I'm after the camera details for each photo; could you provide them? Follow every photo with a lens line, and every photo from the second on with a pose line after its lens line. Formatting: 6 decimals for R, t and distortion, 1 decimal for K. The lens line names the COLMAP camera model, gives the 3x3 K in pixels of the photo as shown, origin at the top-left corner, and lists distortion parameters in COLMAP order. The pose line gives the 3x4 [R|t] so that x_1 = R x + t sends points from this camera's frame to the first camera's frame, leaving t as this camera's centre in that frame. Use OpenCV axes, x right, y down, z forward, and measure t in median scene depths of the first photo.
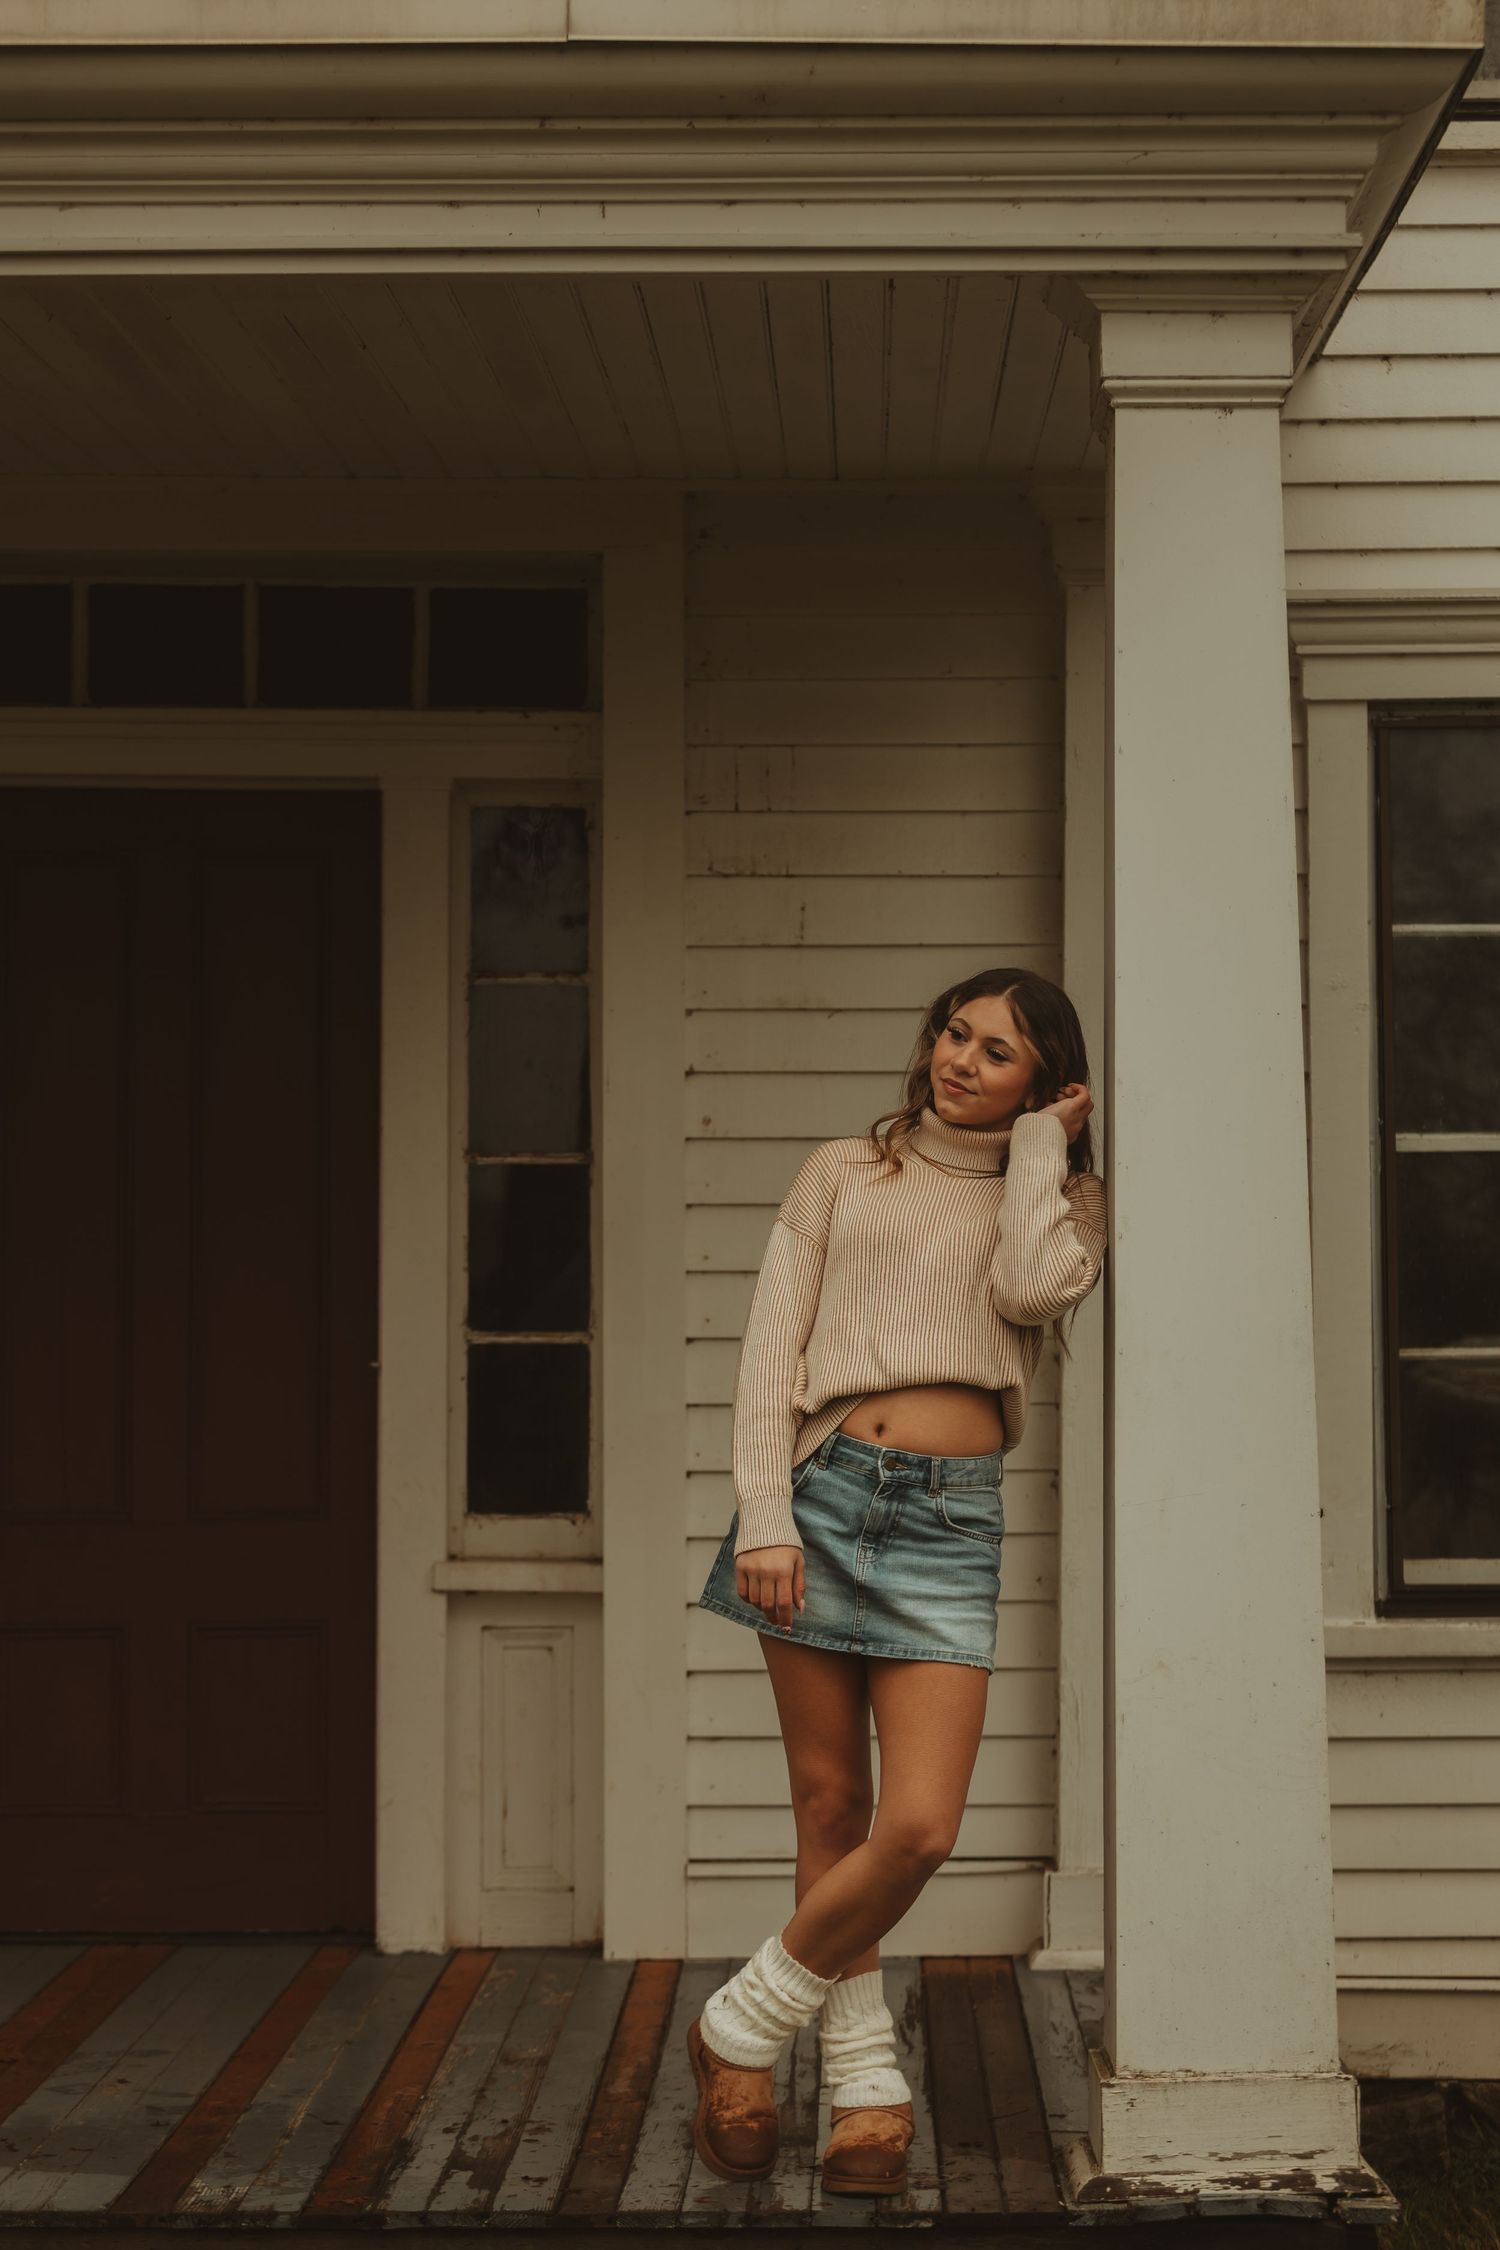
lens RADIAL K [[4462.2, 0, 726.2], [0, 4462.2, 1201.0], [0, 0, 1]] dist [0.028063, 0.000000]
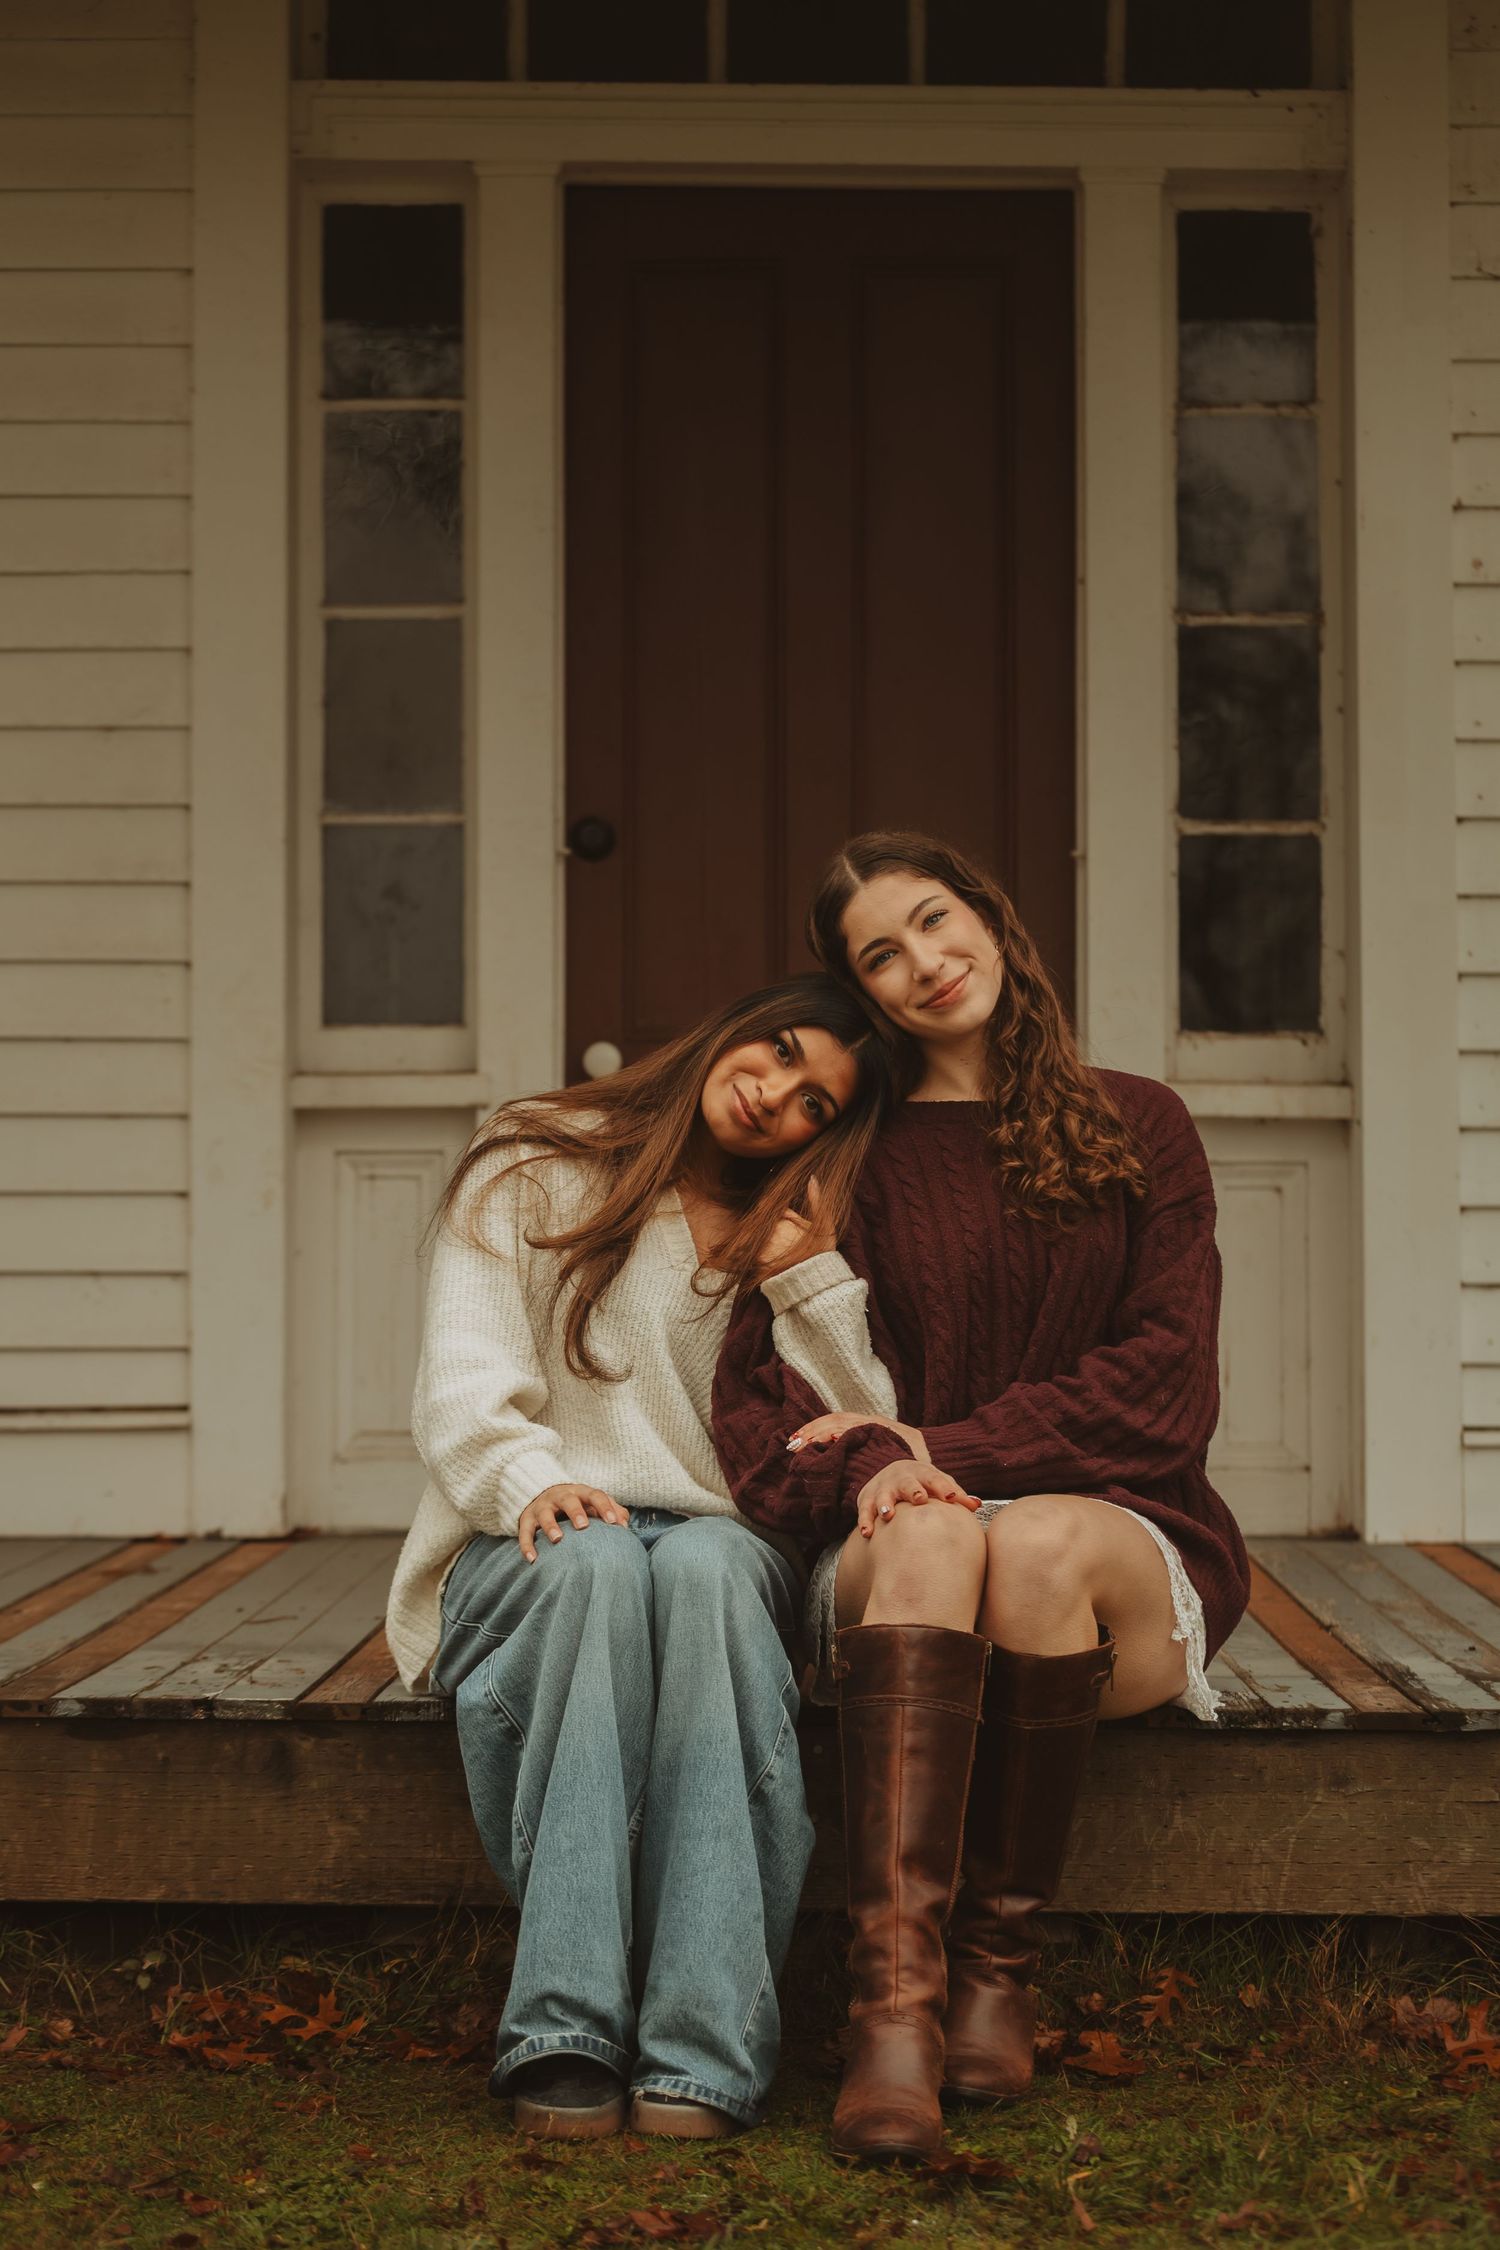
lens RADIAL K [[4462.2, 0, 700.6], [0, 4462.2, 1139.1], [0, 0, 1]] dist [0.028063, 0.000000]
pose [[0.999856, 0.003837, 0.016541, -0.165346], [-0.003884, 0.999989, 0.002789, 0.089484], [-0.016530, -0.002853, 0.999859, 0.150031]]
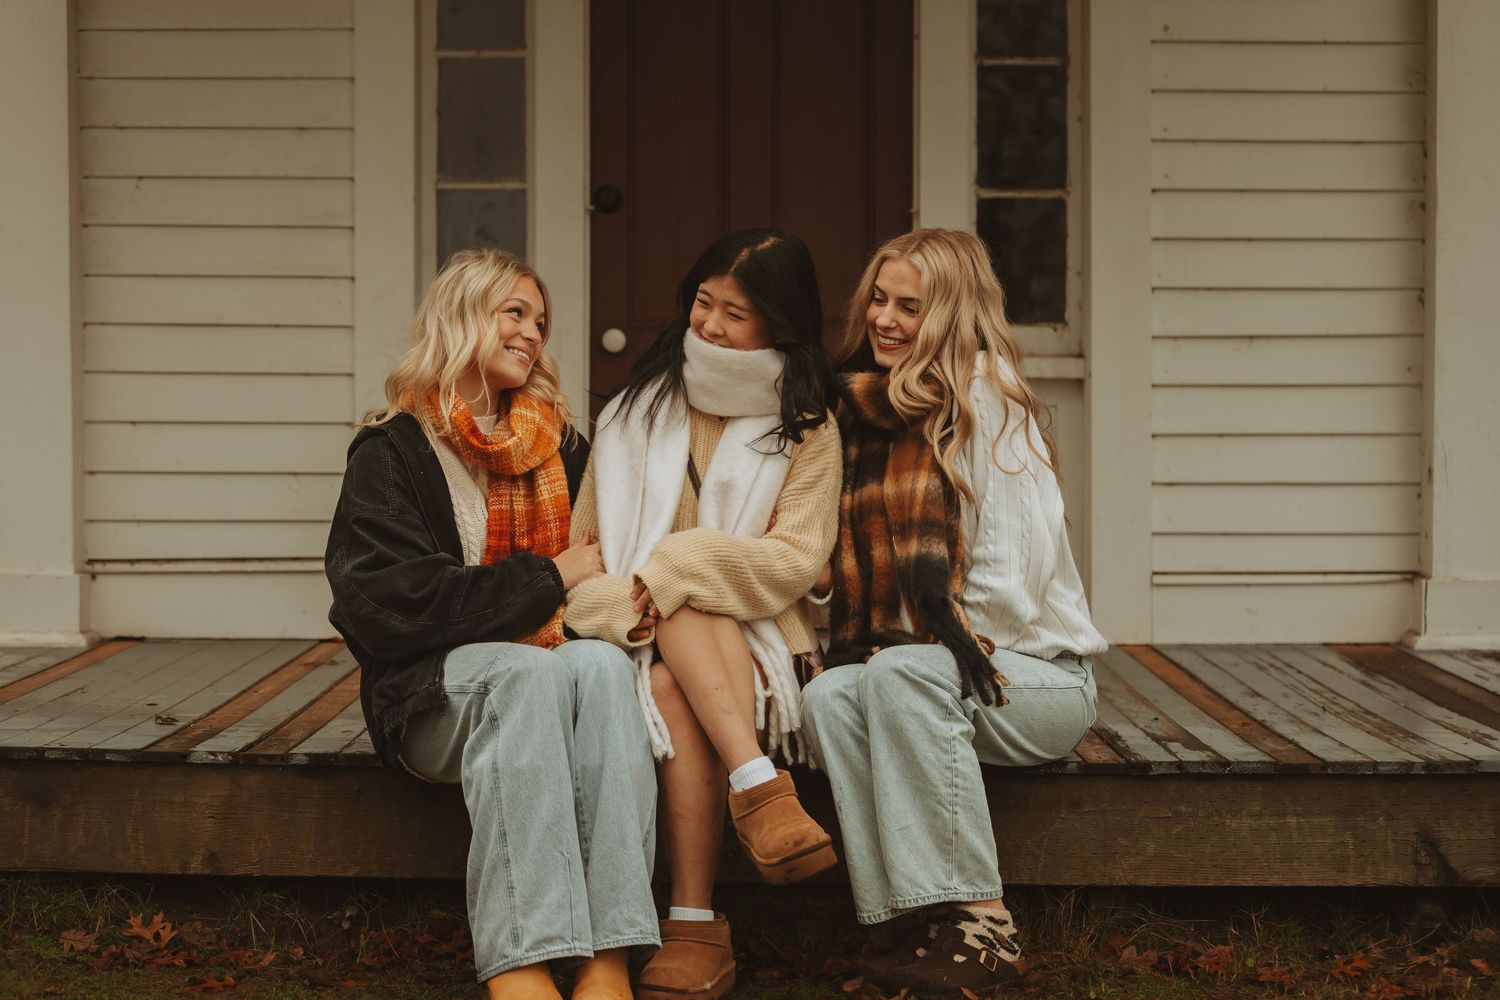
lens RADIAL K [[2974.8, 0, 682.7], [0, 2974.8, 452.7], [0, 0, 1]] dist [0.028063, 0.000000]
pose [[0.999599, 0.005818, 0.027730, -0.174021], [-0.006979, 0.999094, 0.041987, 0.073050], [-0.027460, -0.042163, 0.998733, 0.099174]]
